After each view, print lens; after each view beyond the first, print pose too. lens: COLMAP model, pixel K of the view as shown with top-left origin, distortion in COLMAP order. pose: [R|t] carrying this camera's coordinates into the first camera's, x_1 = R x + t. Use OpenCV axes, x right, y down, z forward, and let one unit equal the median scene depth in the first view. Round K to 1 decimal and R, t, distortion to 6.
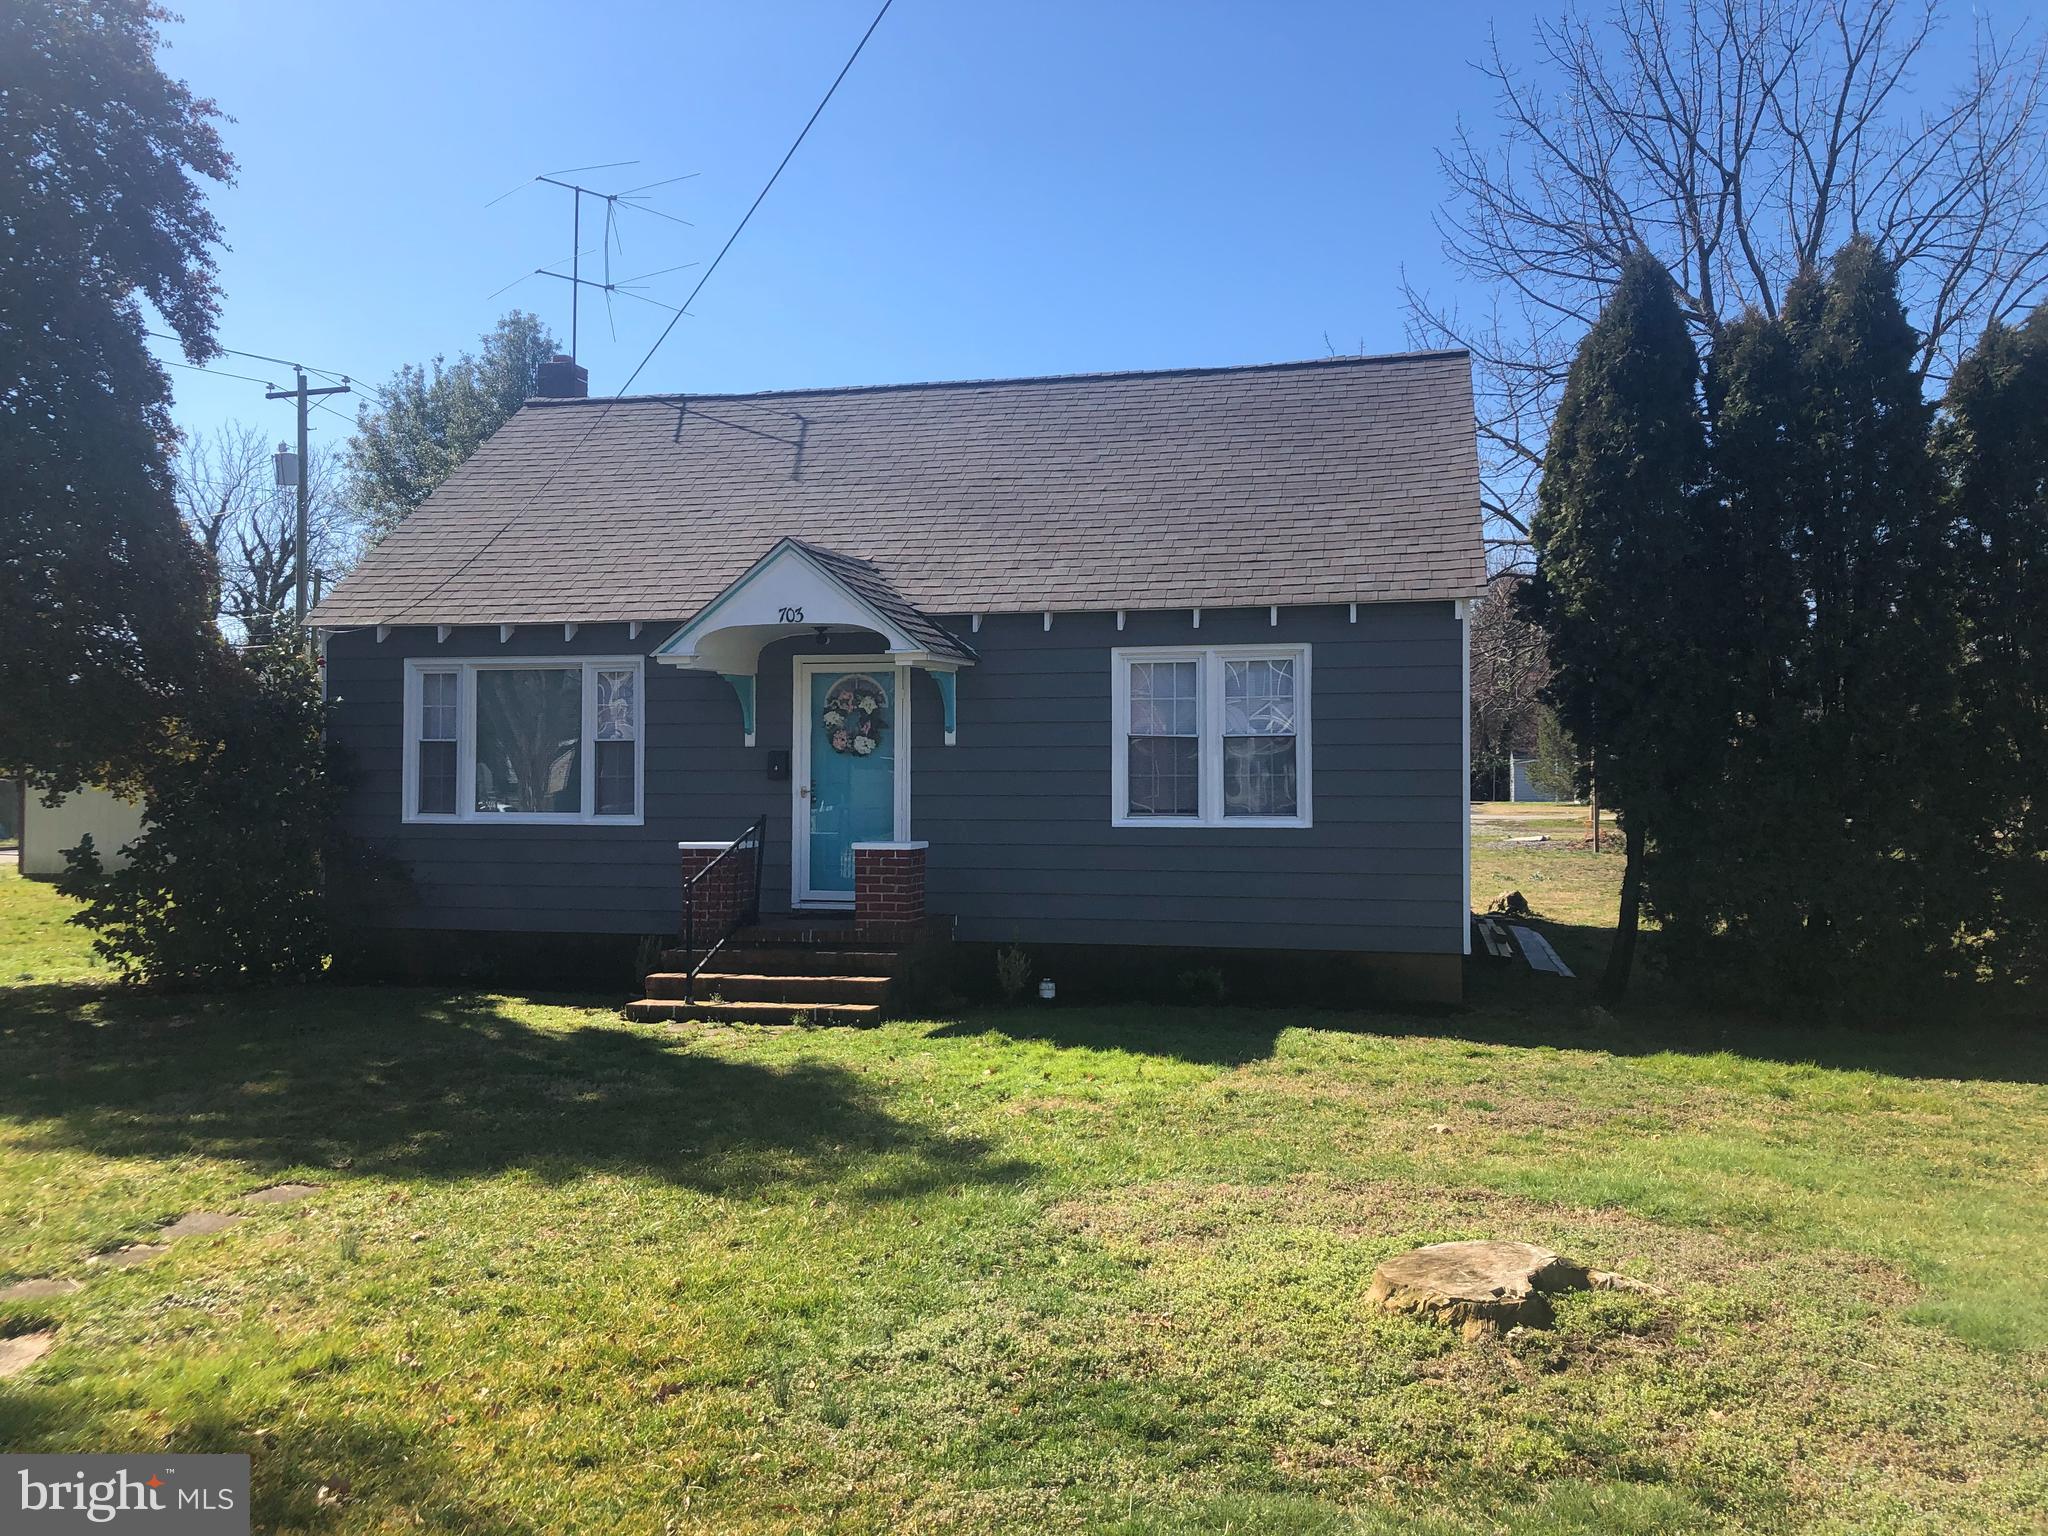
lens RADIAL K [[1670.3, 0, 1026.5], [0, 1670.3, 752.6], [0, 0, 1]] dist [0.007358, 0.016918]
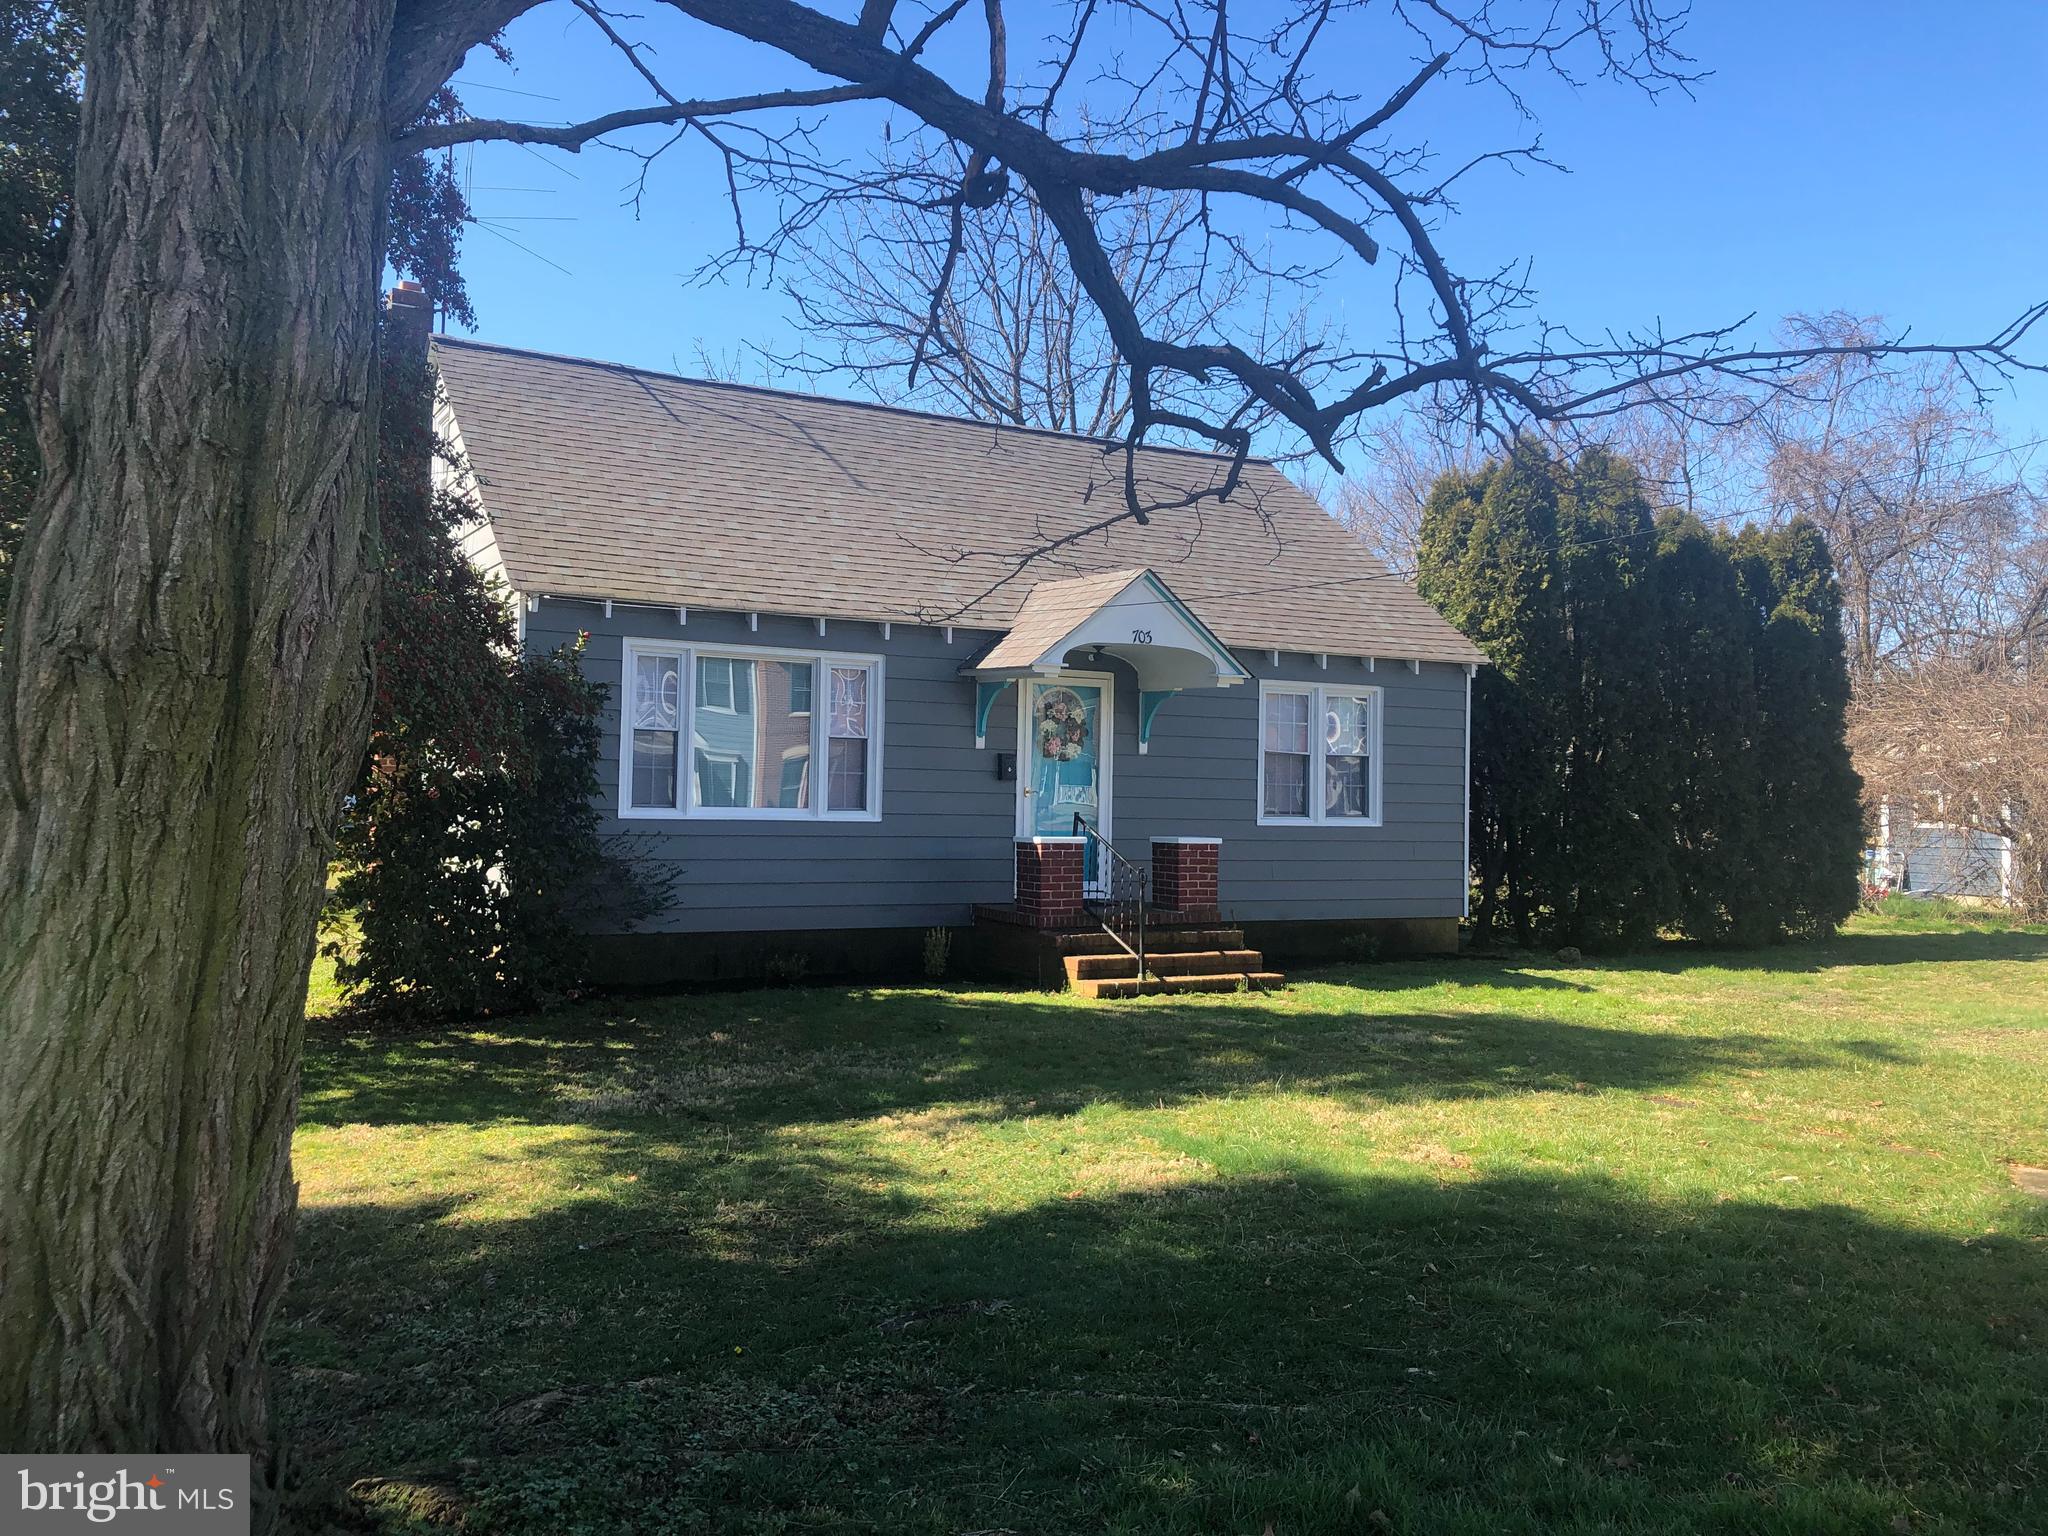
lens RADIAL K [[1656.6, 0, 1024.0], [0, 1656.6, 768.0], [0, 0, 1]] dist [-0.004968, -0.003731]
pose [[0.751407, 0.024941, 0.659368, -0.879769], [-0.036228, 0.999337, 0.003485, 0.004190], [-0.658844, -0.026506, 0.751813, 0.198438]]
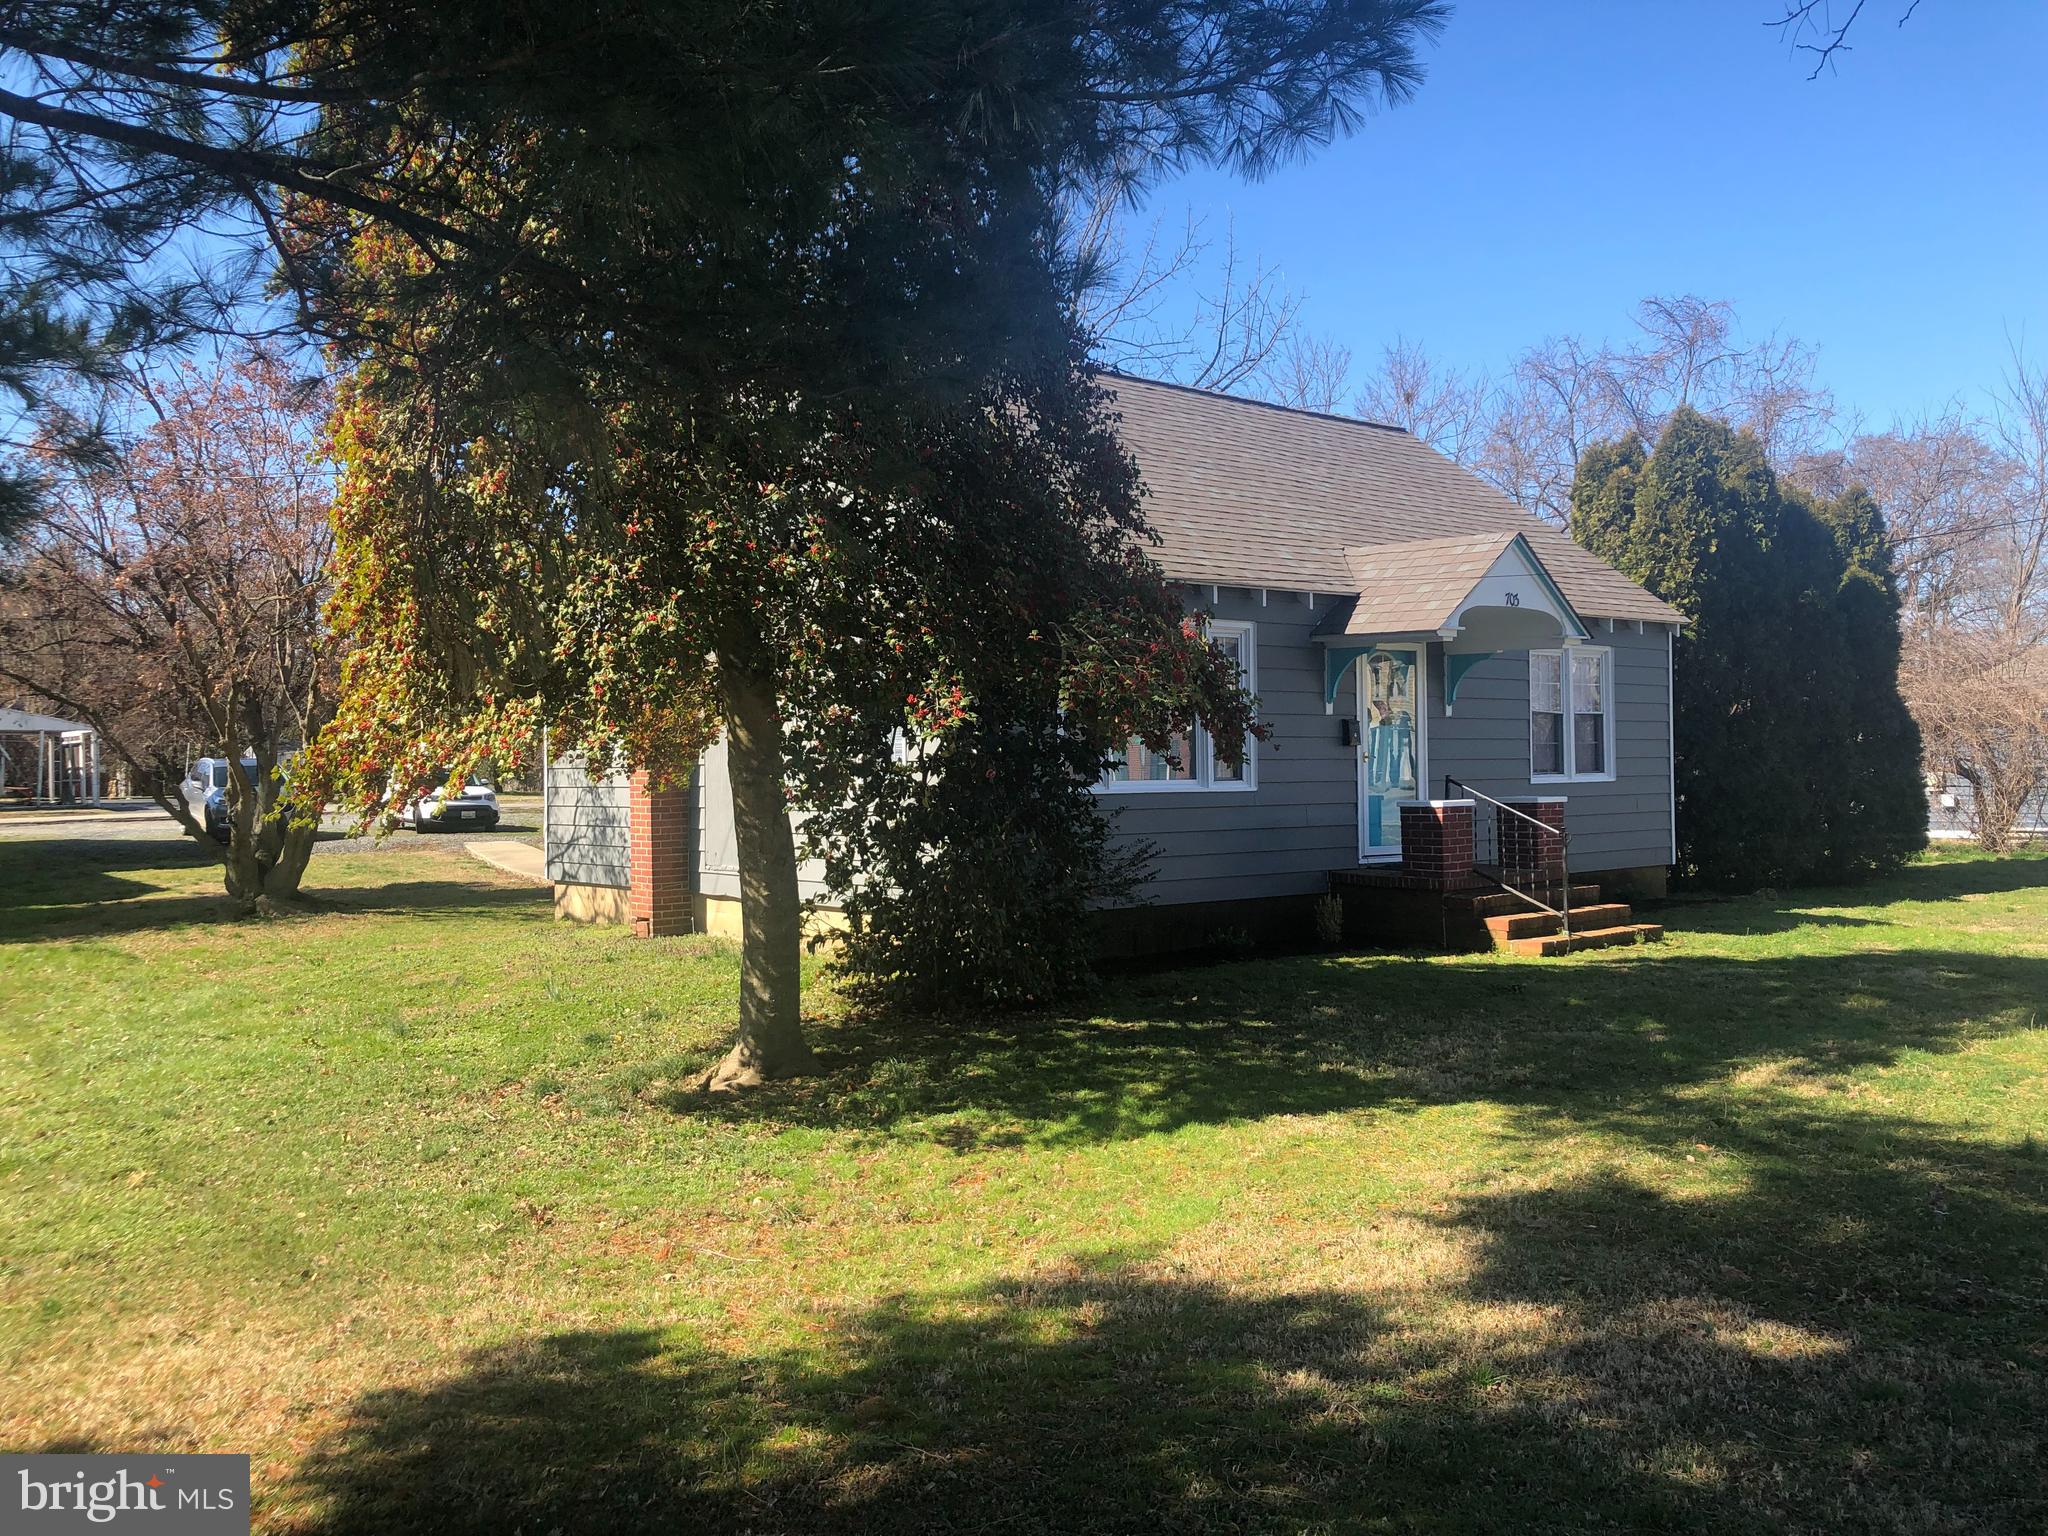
lens RADIAL K [[1670.3, 0, 1026.5], [0, 1670.3, 752.6], [0, 0, 1]] dist [0.007358, 0.016918]
pose [[0.585662, -0.000465, 0.810556, -1.192209], [-0.008017, 0.999948, 0.006367, 0.015916], [-0.810516, -0.010227, 0.585627, 0.568940]]
